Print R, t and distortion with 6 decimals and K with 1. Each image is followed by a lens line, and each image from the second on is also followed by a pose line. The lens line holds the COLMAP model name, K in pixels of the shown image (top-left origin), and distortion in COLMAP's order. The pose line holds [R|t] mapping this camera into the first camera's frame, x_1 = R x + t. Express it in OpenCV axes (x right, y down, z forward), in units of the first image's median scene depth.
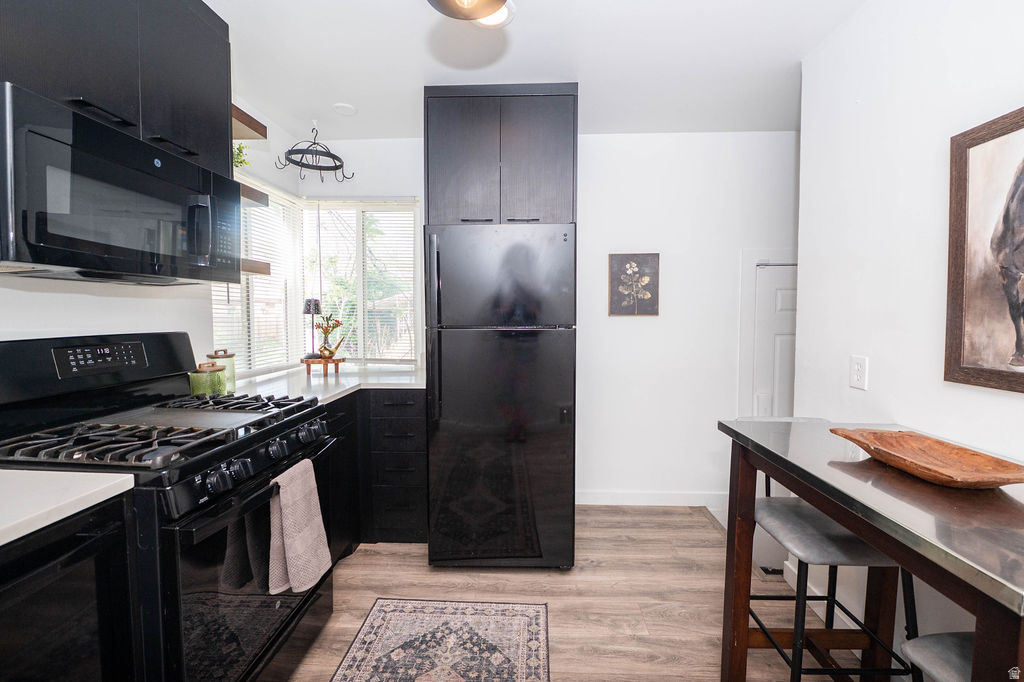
lens RADIAL K [[426.2, 0, 511.3], [0, 426.2, 337.0], [0, 0, 1]] dist [-0.006776, -0.000305]
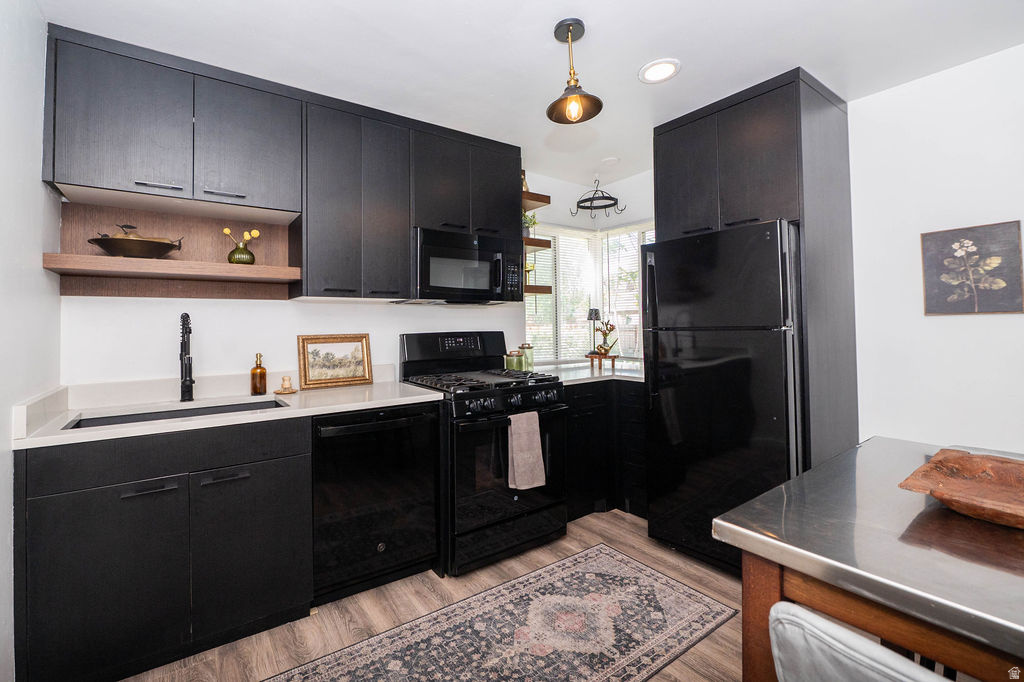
lens RADIAL K [[438.1, 0, 472.6], [0, 438.1, 313.4], [0, 0, 1]] dist [-0.000510, -0.000281]
pose [[0.594020, -0.030406, -0.803876, 0.549796], [-0.030172, 0.997740, -0.060034, 0.023752], [0.803885, 0.059916, 0.591760, -0.128439]]
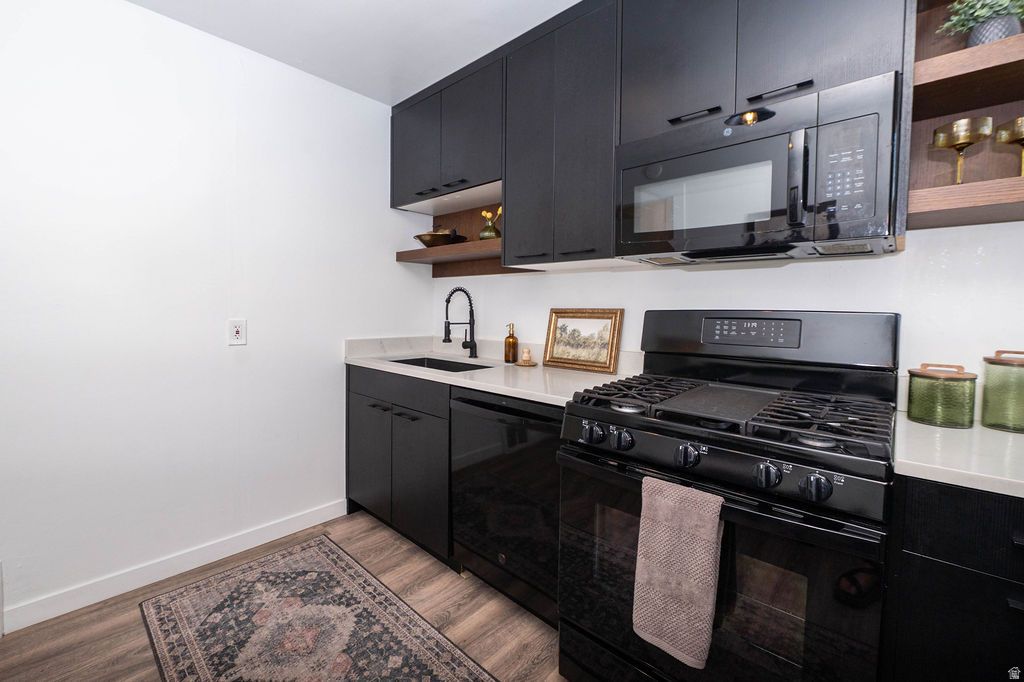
lens RADIAL K [[435.9, 0, 510.7], [0, 435.9, 324.0], [0, 0, 1]] dist [-0.001349, -0.000144]
pose [[-0.643387, 0.018430, -0.765319, 0.190084], [-0.055155, 0.995996, 0.070353, -0.009830], [0.763552, 0.087475, -0.639794, 0.949104]]
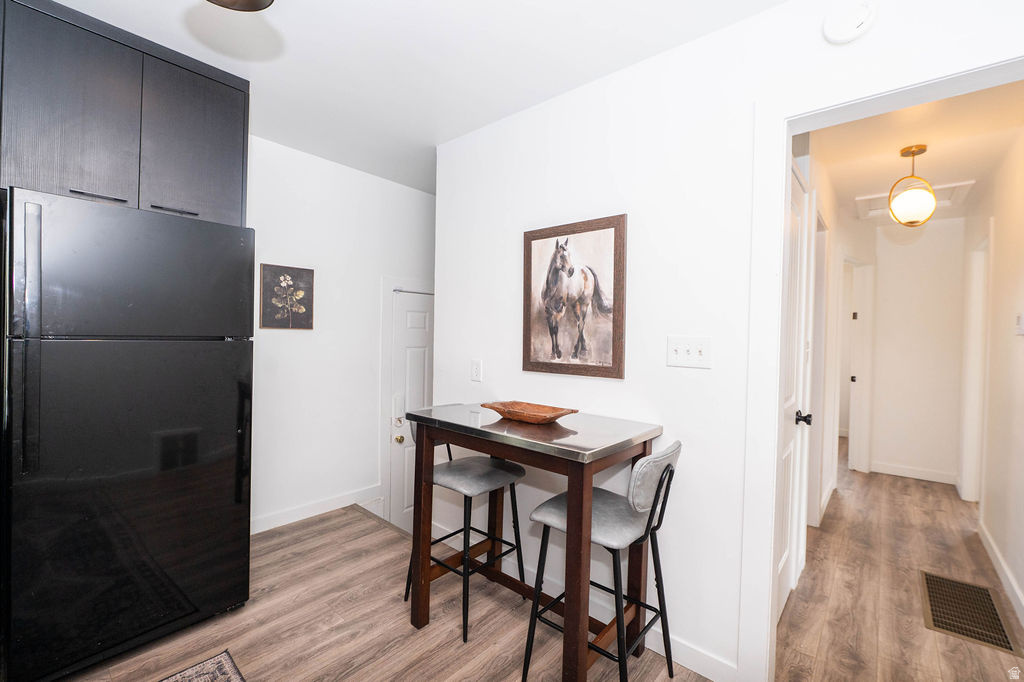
lens RADIAL K [[432.5, 0, 518.1], [0, 432.5, 340.4], [0, 0, 1]] dist [-0.009948, -0.000451]
pose [[0.610732, 0.008730, 0.791789, -0.257813], [0.018504, 0.999509, -0.025294, 0.016090], [-0.791621, 0.030099, 0.610270, -0.045083]]
